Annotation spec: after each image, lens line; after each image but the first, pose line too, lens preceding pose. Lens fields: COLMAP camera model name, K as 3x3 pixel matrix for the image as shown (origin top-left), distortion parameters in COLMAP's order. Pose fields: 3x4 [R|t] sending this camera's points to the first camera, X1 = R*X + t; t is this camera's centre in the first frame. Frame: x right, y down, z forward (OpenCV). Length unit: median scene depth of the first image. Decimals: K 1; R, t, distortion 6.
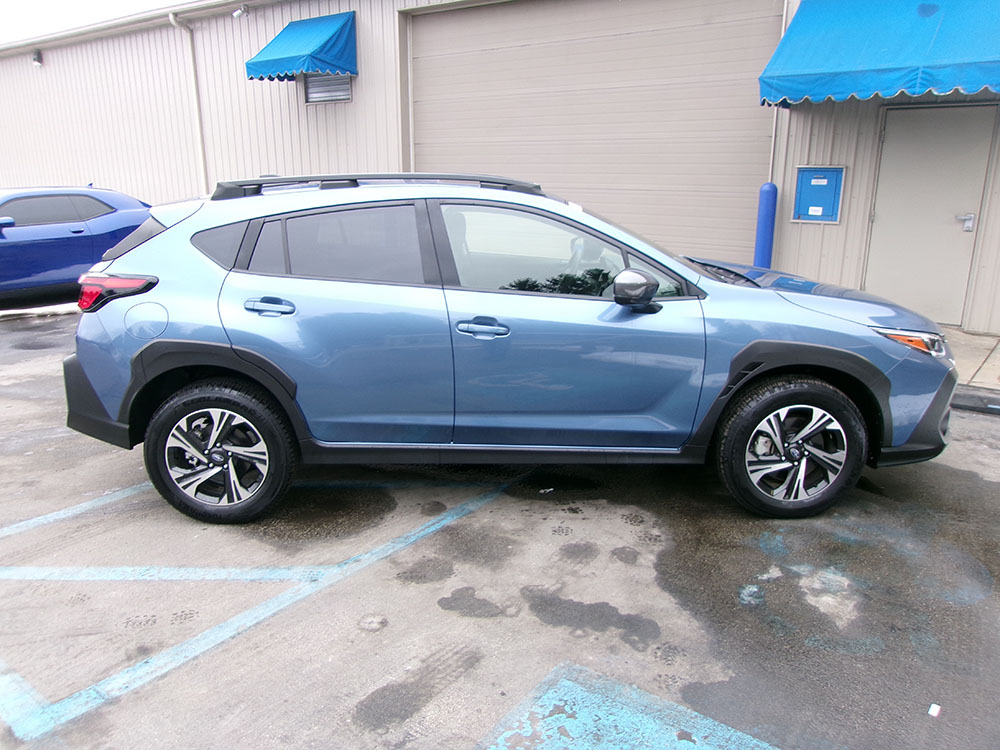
lens RADIAL K [[789.2, 0, 502.0], [0, 789.2, 369.9], [0, 0, 1]] dist [-0.018996, 0.044871]
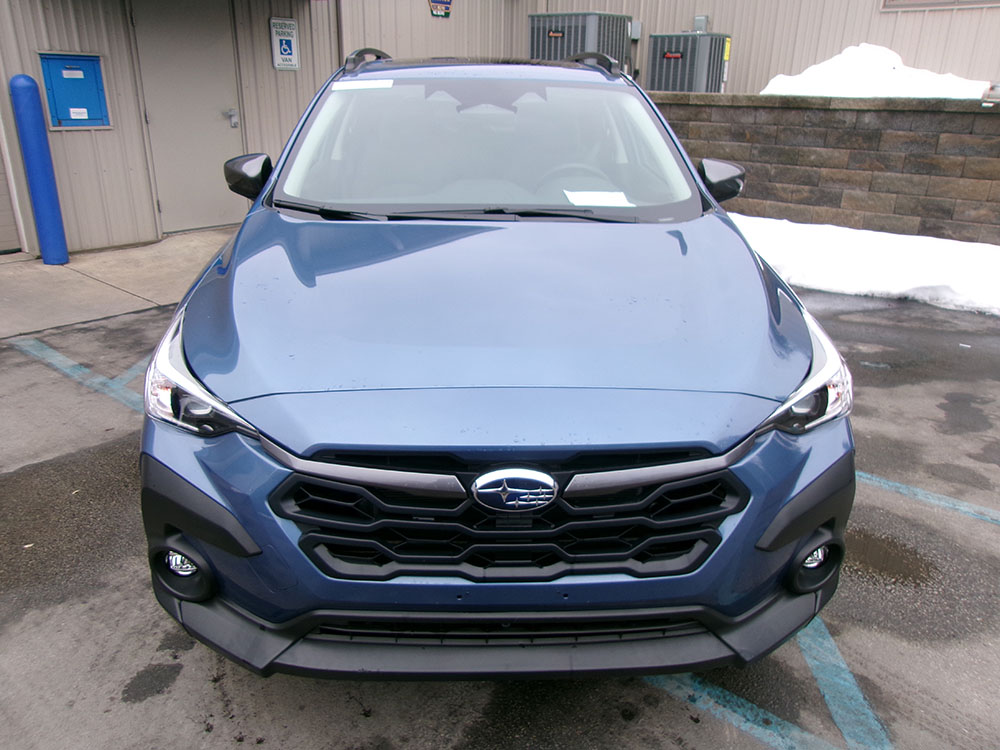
lens RADIAL K [[772.5, 0, 500.0], [0, 772.5, 375.0], [0, 0, 1]] dist [-0.005698, 0.009575]
pose [[0.026466, -0.345412, 0.938078, -0.849618], [0.236495, 0.913931, 0.329848, -0.265414], [-0.971272, 0.213121, 0.105876, 1.274124]]
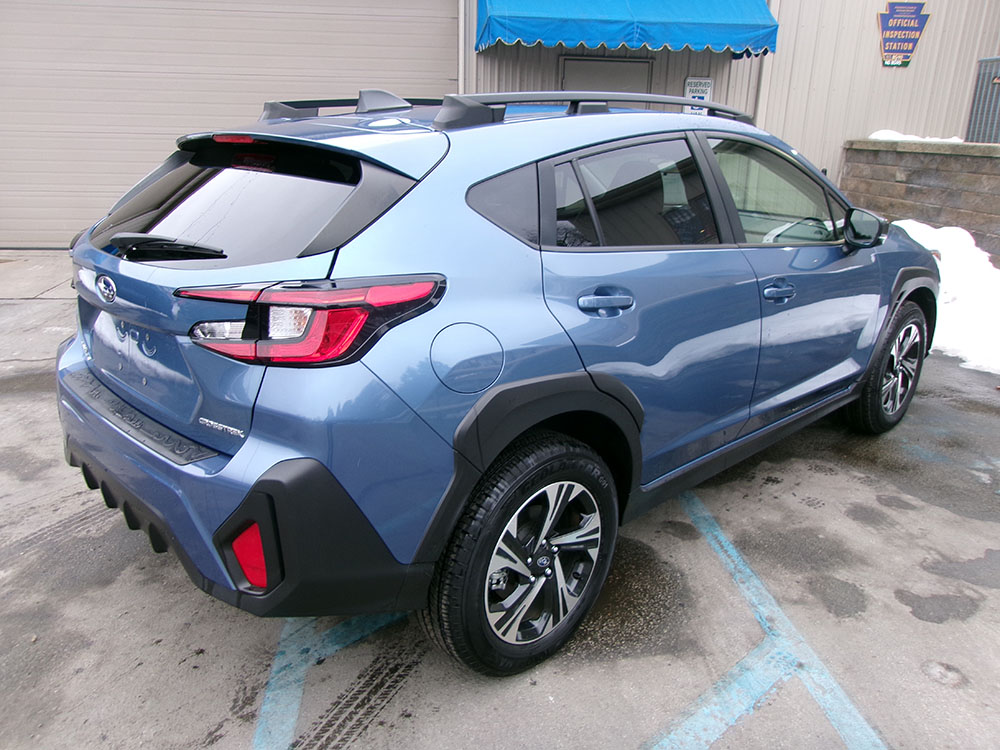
lens RADIAL K [[772.5, 0, 500.0], [0, 772.5, 375.0], [0, 0, 1]] dist [-0.005698, 0.009575]
pose [[0.721768, -0.198819, 0.662965, -0.745844], [0.154661, 0.979963, 0.125506, -0.108504], [-0.674634, 0.011949, 0.738056, 0.580525]]
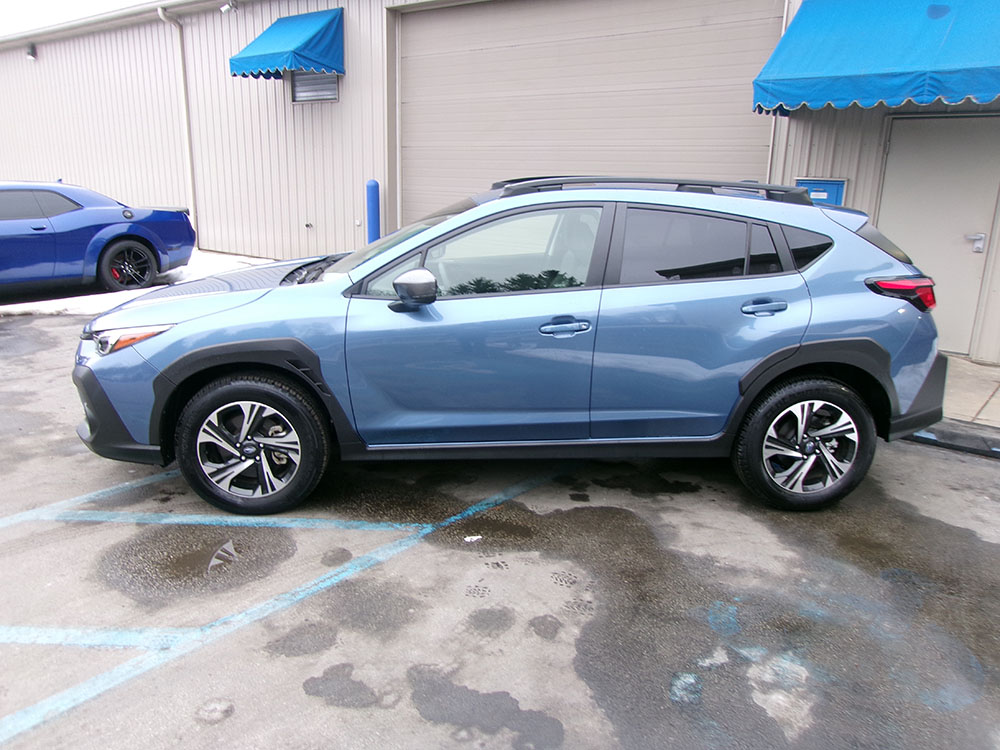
lens RADIAL K [[789.2, 0, 502.0], [0, 789.2, 369.9], [0, 0, 1]] dist [-0.018996, 0.044871]
pose [[0.999465, 0.028605, -0.015853, 0.108594], [-0.028786, 0.999522, -0.011296, -0.025634], [0.015522, 0.011747, 0.999811, 0.146085]]
